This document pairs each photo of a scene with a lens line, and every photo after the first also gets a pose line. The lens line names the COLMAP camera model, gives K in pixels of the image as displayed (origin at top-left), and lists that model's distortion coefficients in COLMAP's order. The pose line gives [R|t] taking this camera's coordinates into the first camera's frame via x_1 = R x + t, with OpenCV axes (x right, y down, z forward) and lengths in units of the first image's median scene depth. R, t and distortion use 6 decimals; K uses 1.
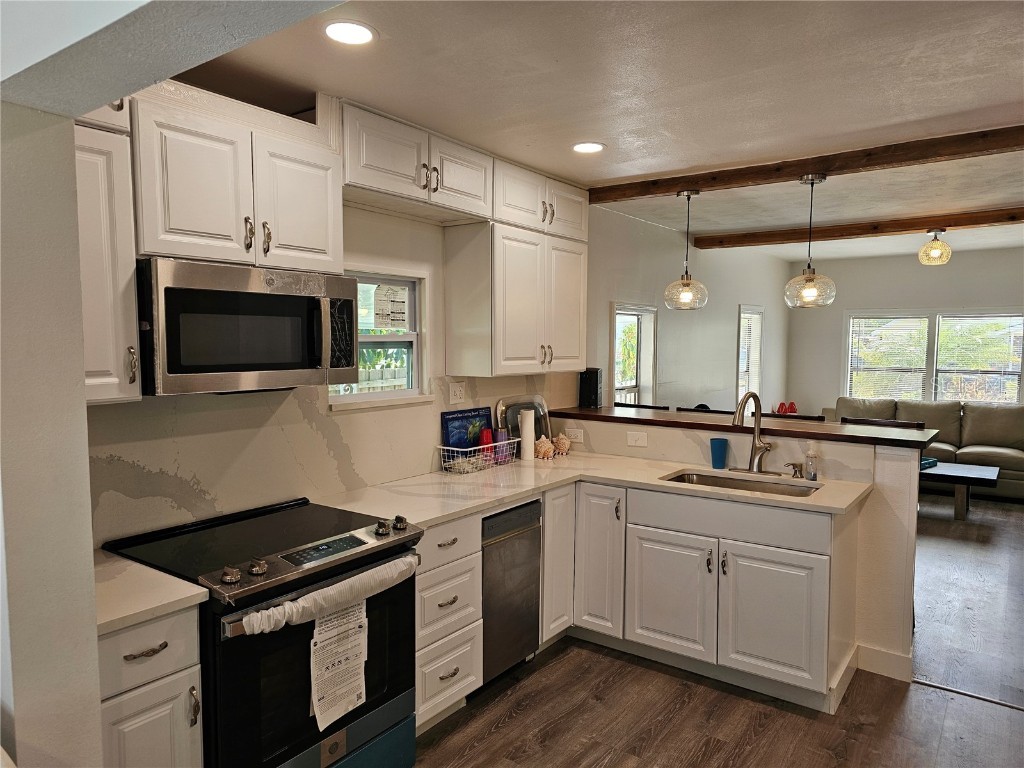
lens RADIAL K [[683.8, 0, 515.9], [0, 683.8, 395.9], [0, 0, 1]] dist [0.074046, -0.079368]
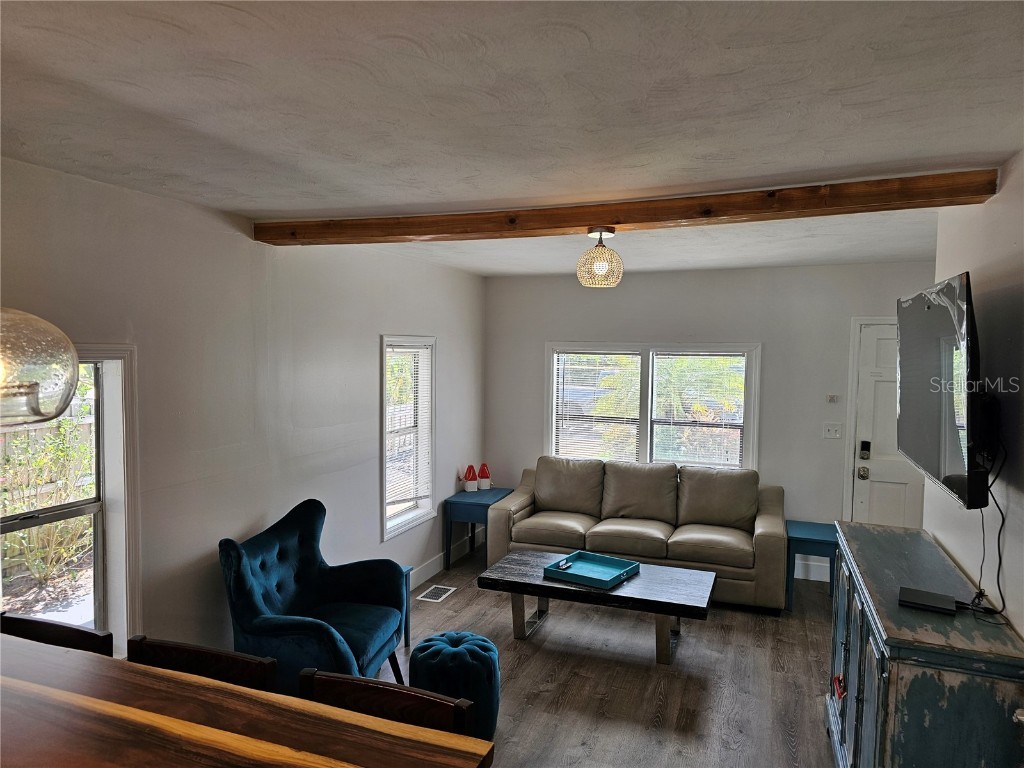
lens RADIAL K [[670.9, 0, 517.6], [0, 670.9, 385.6], [0, 0, 1]] dist [0.065991, -0.080791]
pose [[0.960348, -0.007135, 0.278713, 0.553807], [0.015208, 0.999525, -0.026815, -0.132458], [-0.278389, 0.029991, 0.960000, 0.692785]]
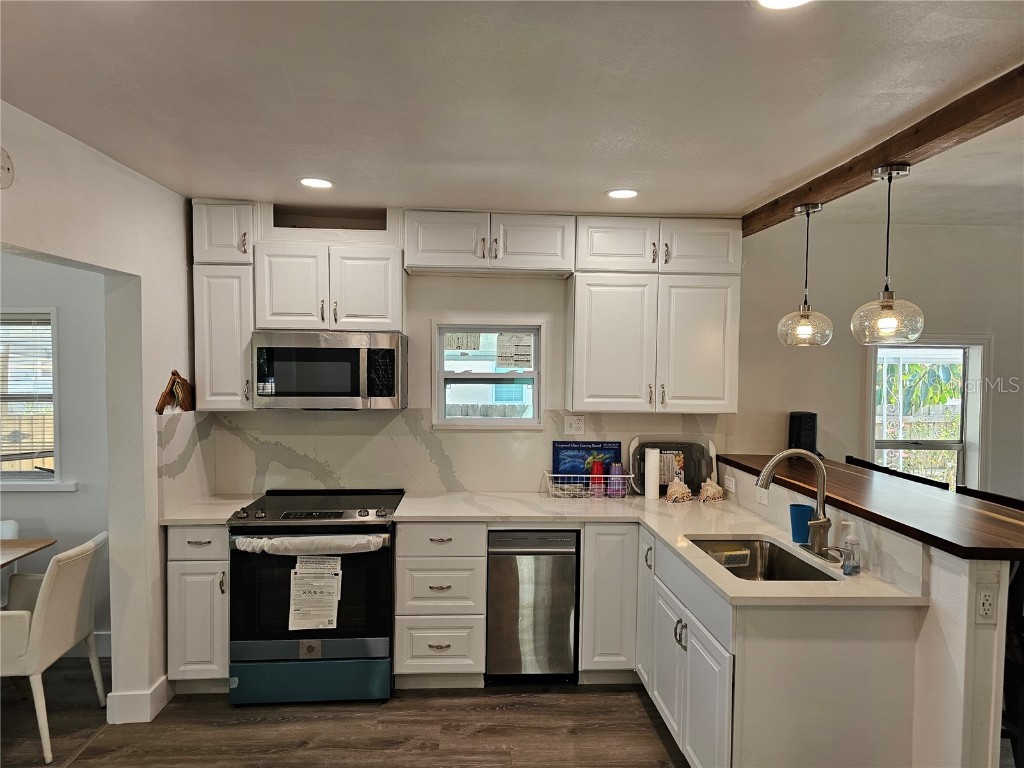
lens RADIAL K [[683.8, 0, 515.9], [0, 683.8, 395.9], [0, 0, 1]] dist [0.074046, -0.079368]
pose [[0.637359, 0.037788, -0.769640, 0.740173], [-0.071589, 0.997381, -0.010315, -0.035518], [0.767234, 0.061672, 0.638395, 0.224888]]
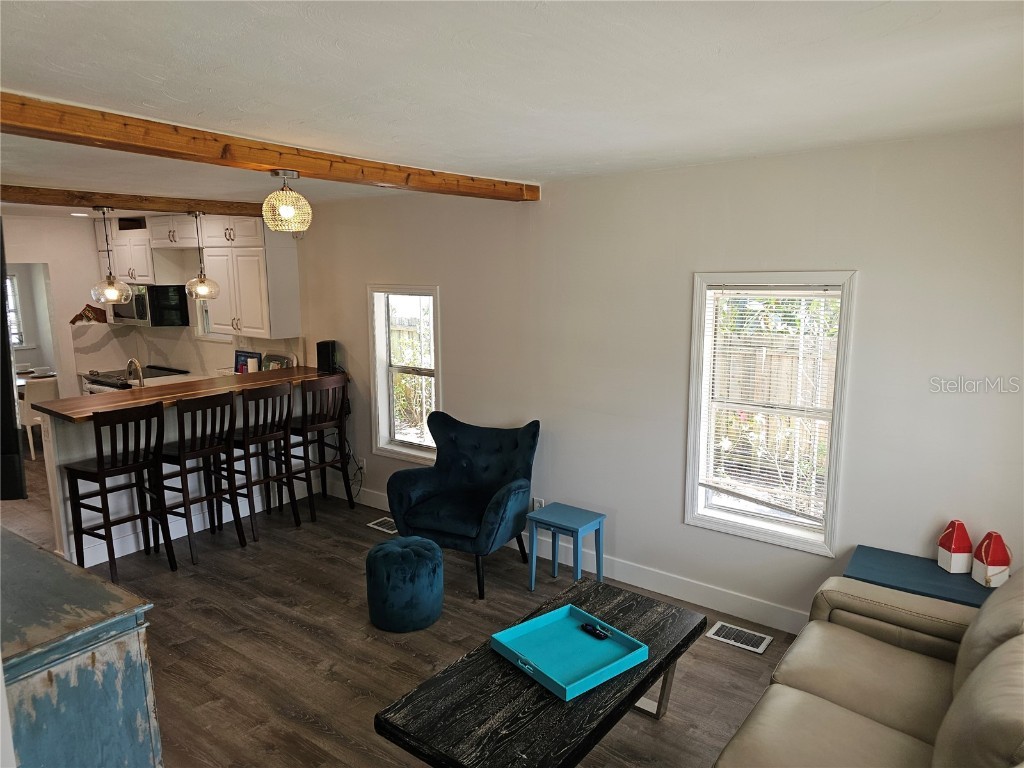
lens RADIAL K [[683.8, 0, 515.9], [0, 683.8, 395.9], [0, 0, 1]] dist [0.074046, -0.079368]
pose [[-0.003802, 0.179446, -0.983761, 1.802501], [-0.079927, 0.980566, 0.179172, -0.257524], [0.996794, 0.079310, 0.010615, 1.787246]]
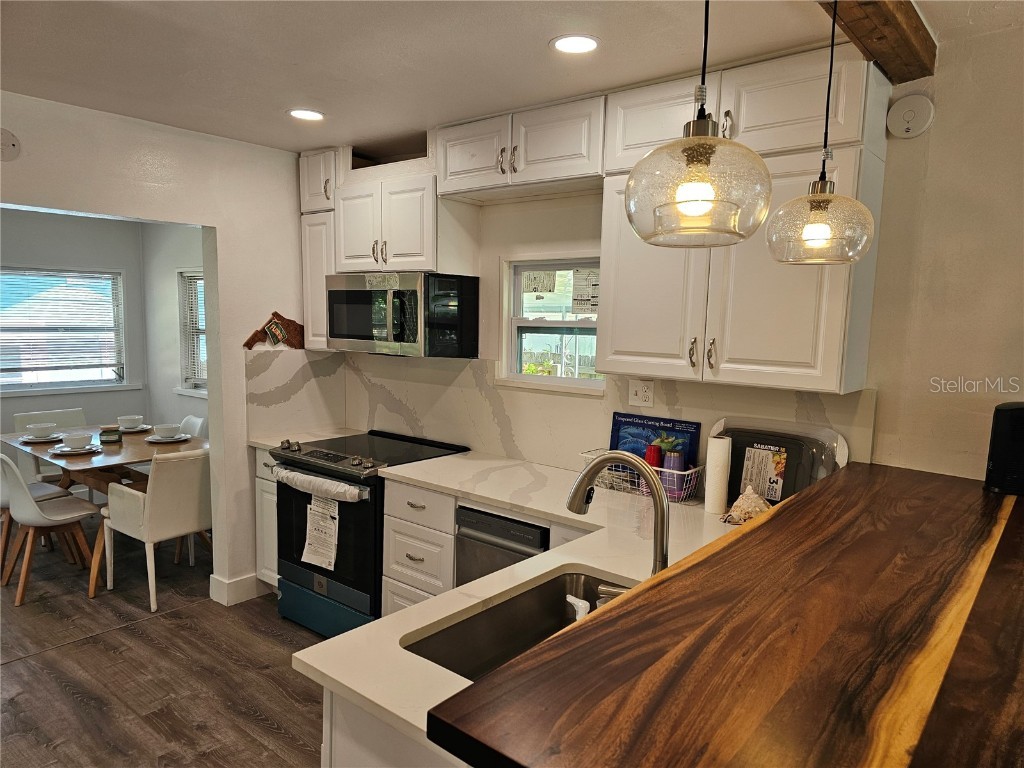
lens RADIAL K [[683.8, 0, 515.9], [0, 683.8, 395.9], [0, 0, 1]] dist [0.074046, -0.079368]
pose [[-0.059937, 0.109468, -0.992182, 0.761290], [-0.106505, 0.987593, 0.115396, -0.083015], [0.992504, 0.112589, -0.047534, 0.934615]]
